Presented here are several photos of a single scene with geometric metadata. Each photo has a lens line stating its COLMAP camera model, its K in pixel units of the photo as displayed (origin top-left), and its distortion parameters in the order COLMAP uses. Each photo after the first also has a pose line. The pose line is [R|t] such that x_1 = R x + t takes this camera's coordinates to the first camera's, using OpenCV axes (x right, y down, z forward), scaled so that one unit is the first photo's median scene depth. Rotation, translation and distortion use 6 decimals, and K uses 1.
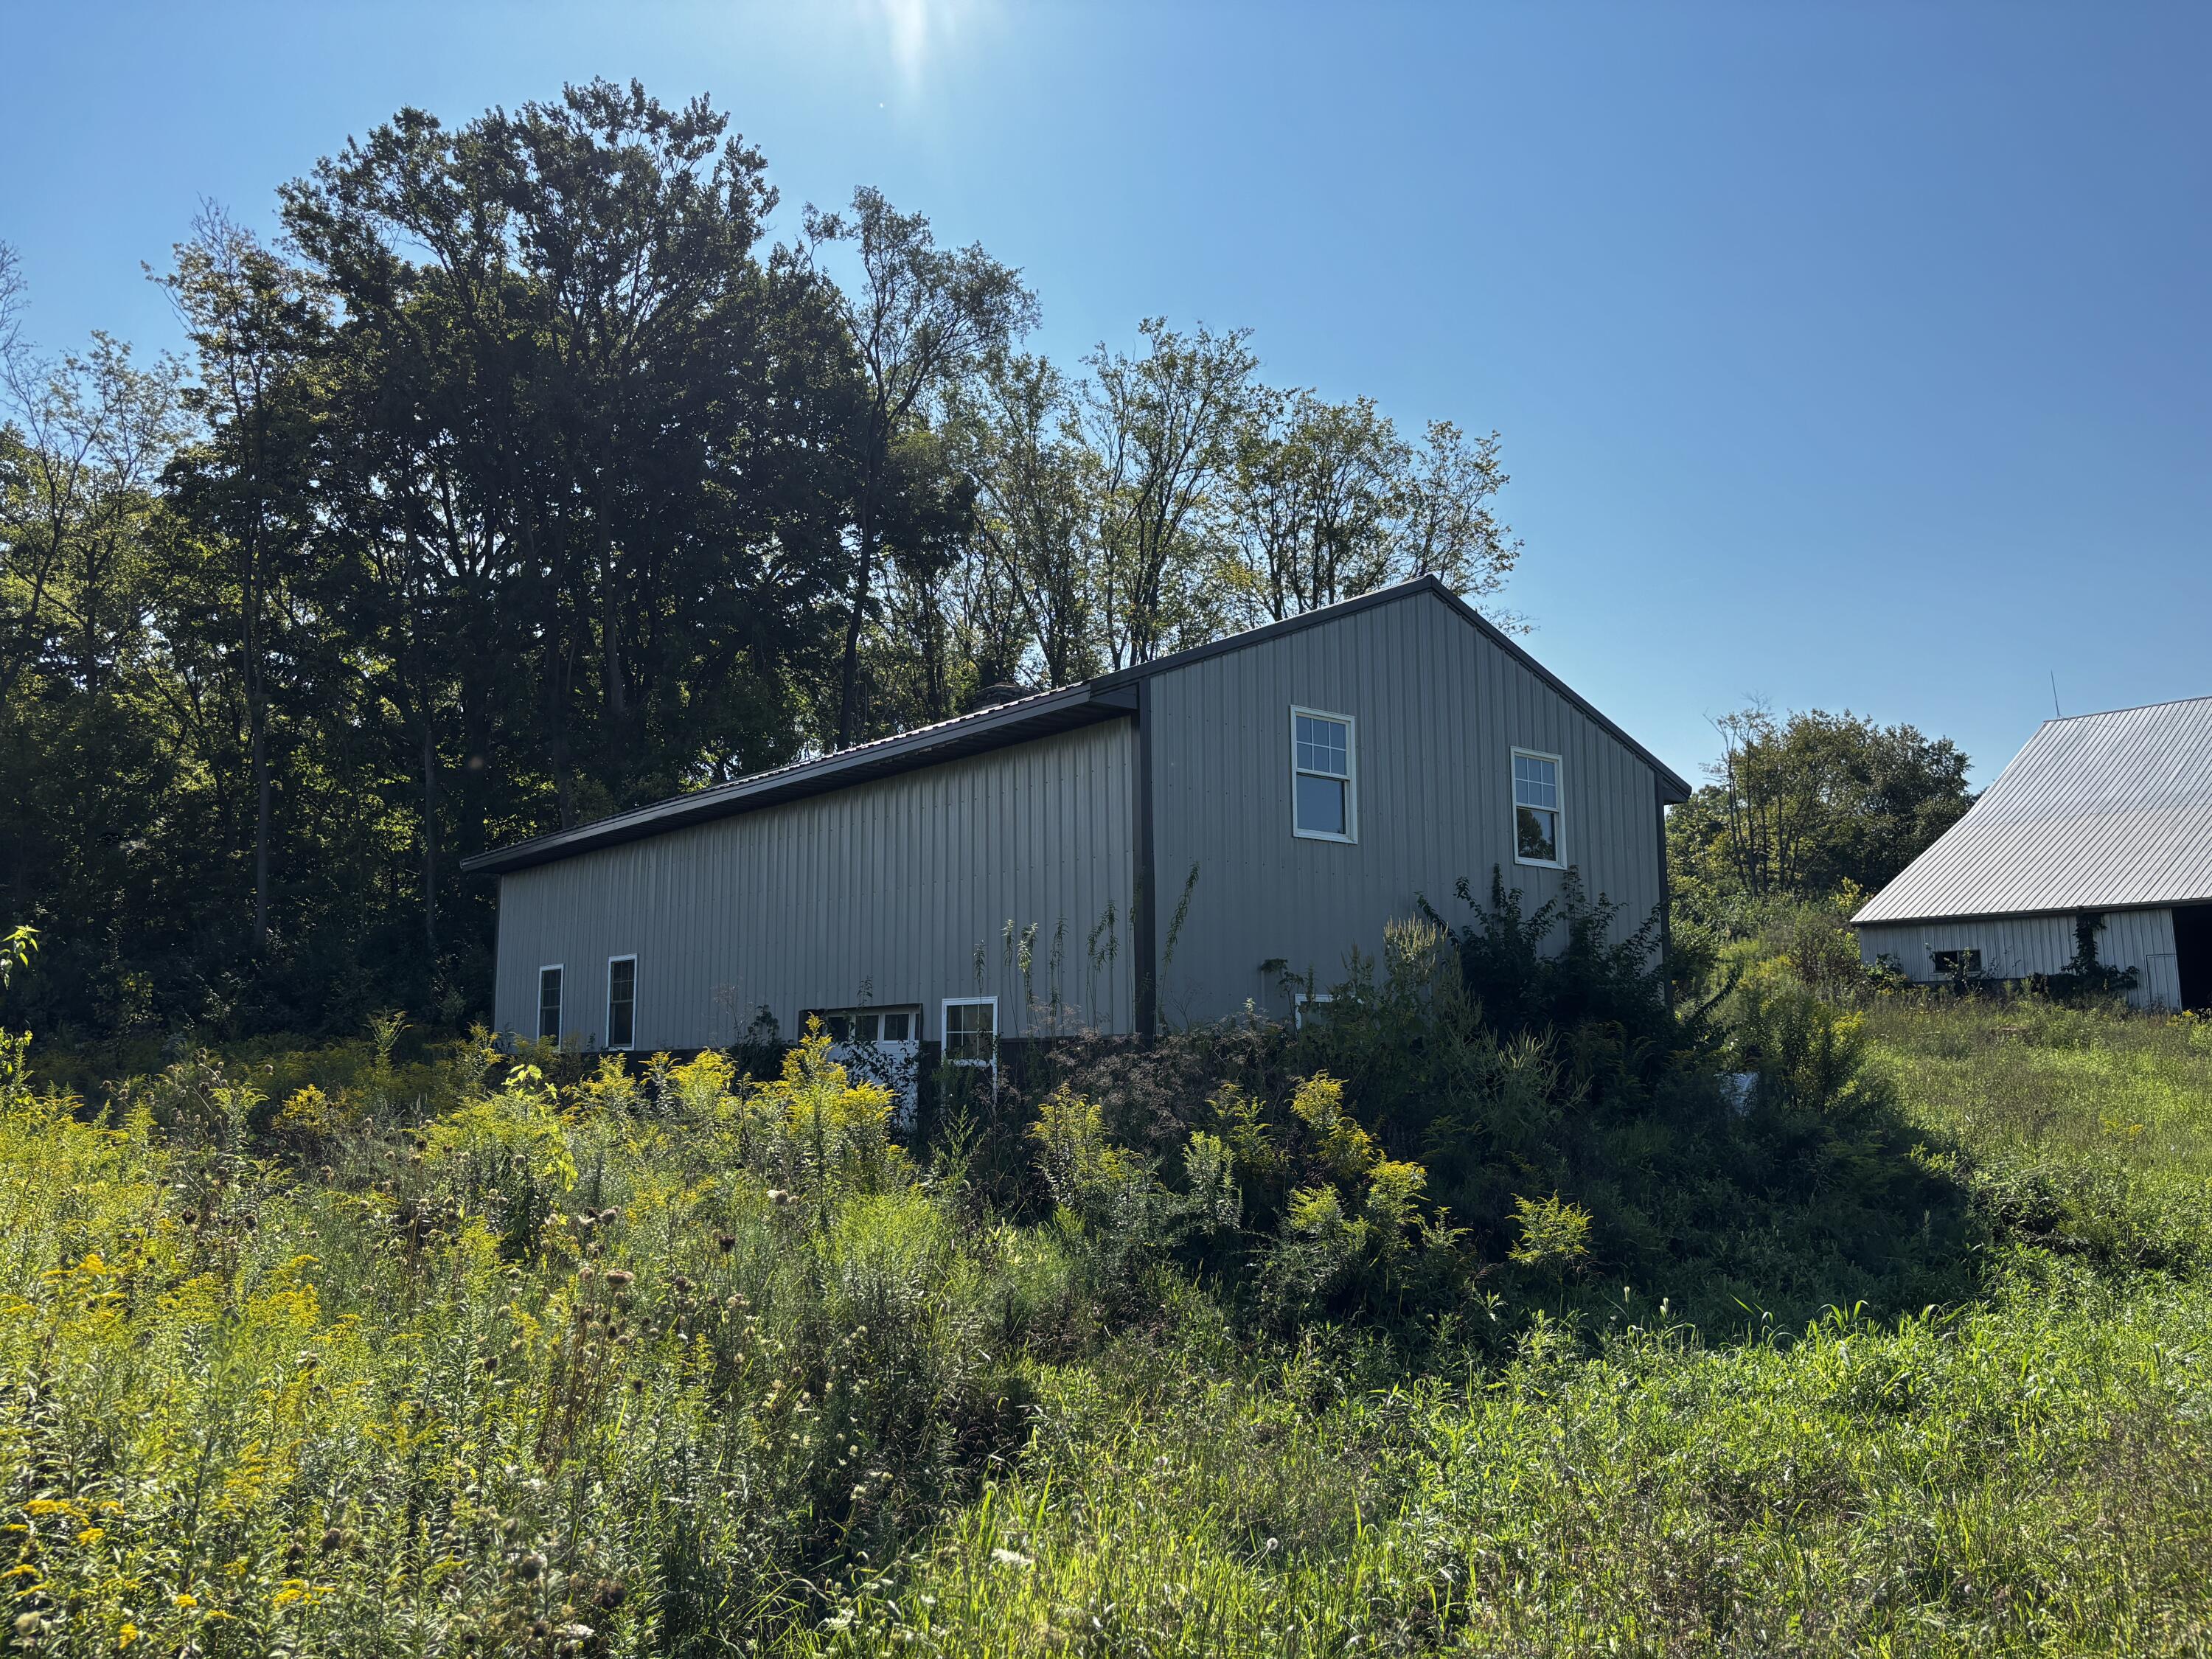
lens RADIAL K [[1671.0, 0, 1109.4], [0, 1671.0, 825.2], [0, 0, 1]] dist [0.049907, 0.000509]
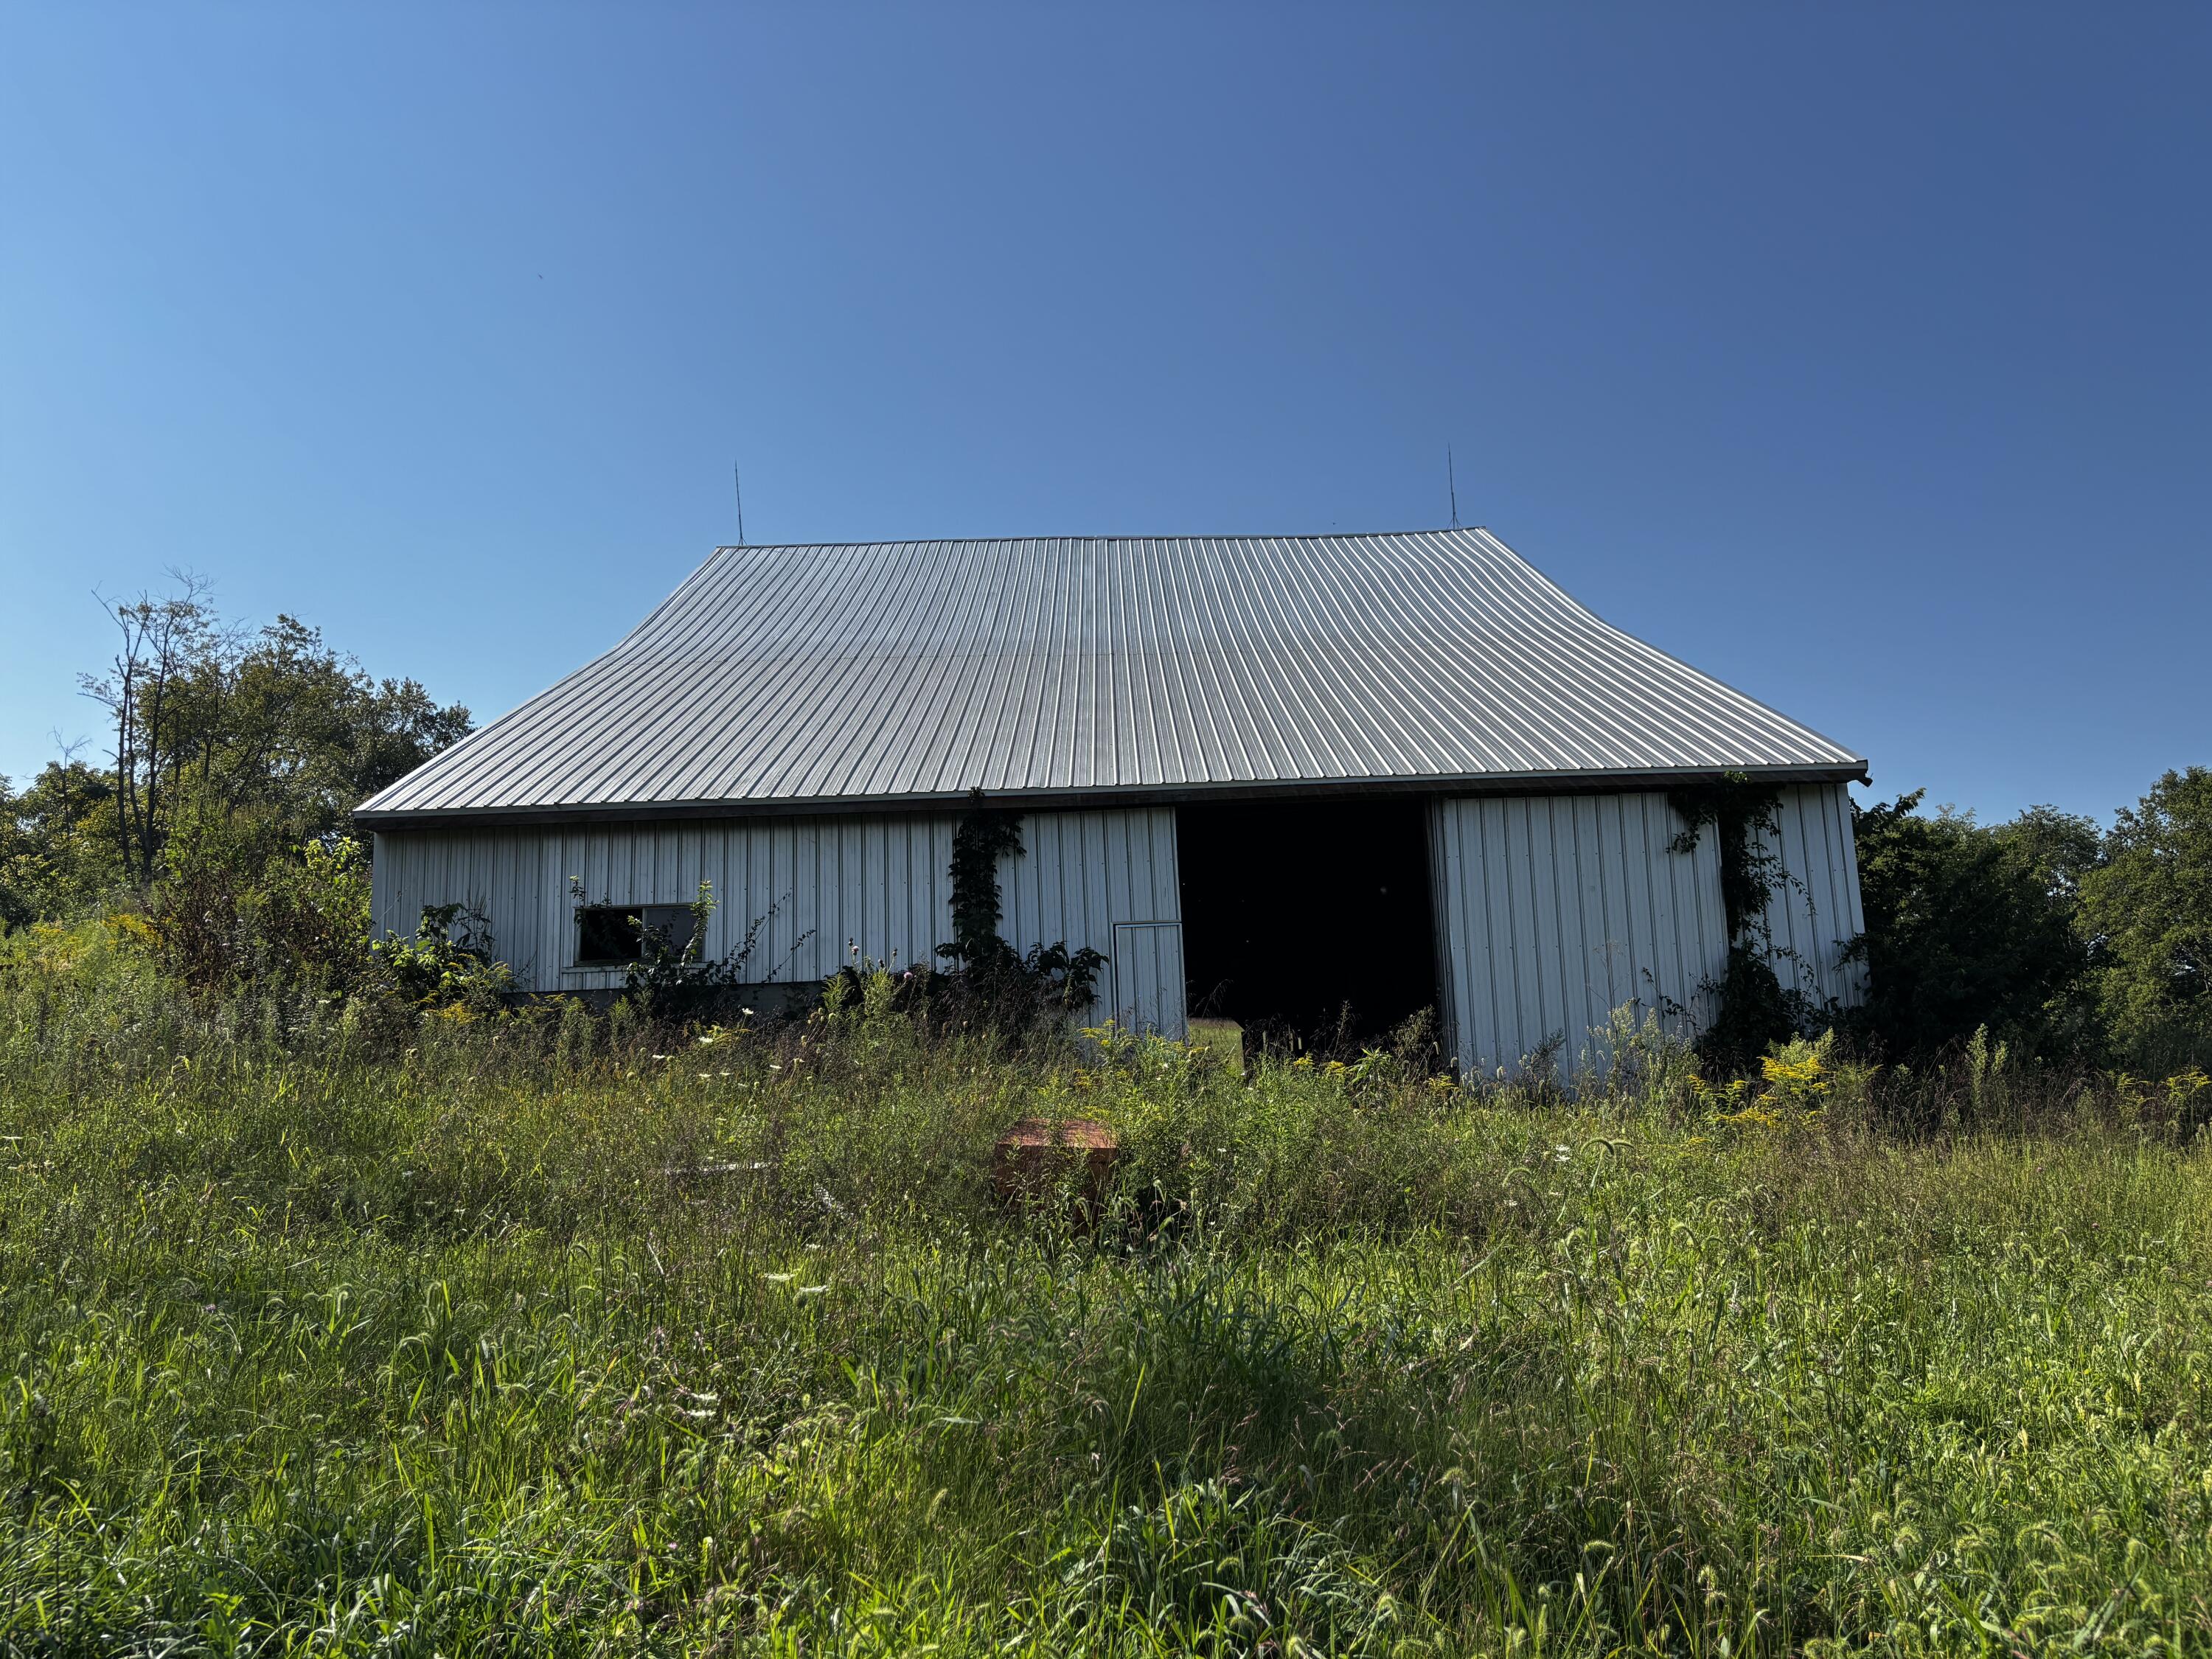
lens RADIAL K [[1671.0, 0, 1115.8], [0, 1671.0, 821.7], [0, 0, 1]] dist [0.049907, 0.000509]
pose [[0.643559, 0.116306, 0.756509, 0.168641], [-0.080731, 0.993189, -0.084016, 0.045089], [-0.761127, -0.007004, 0.648565, 0.398720]]
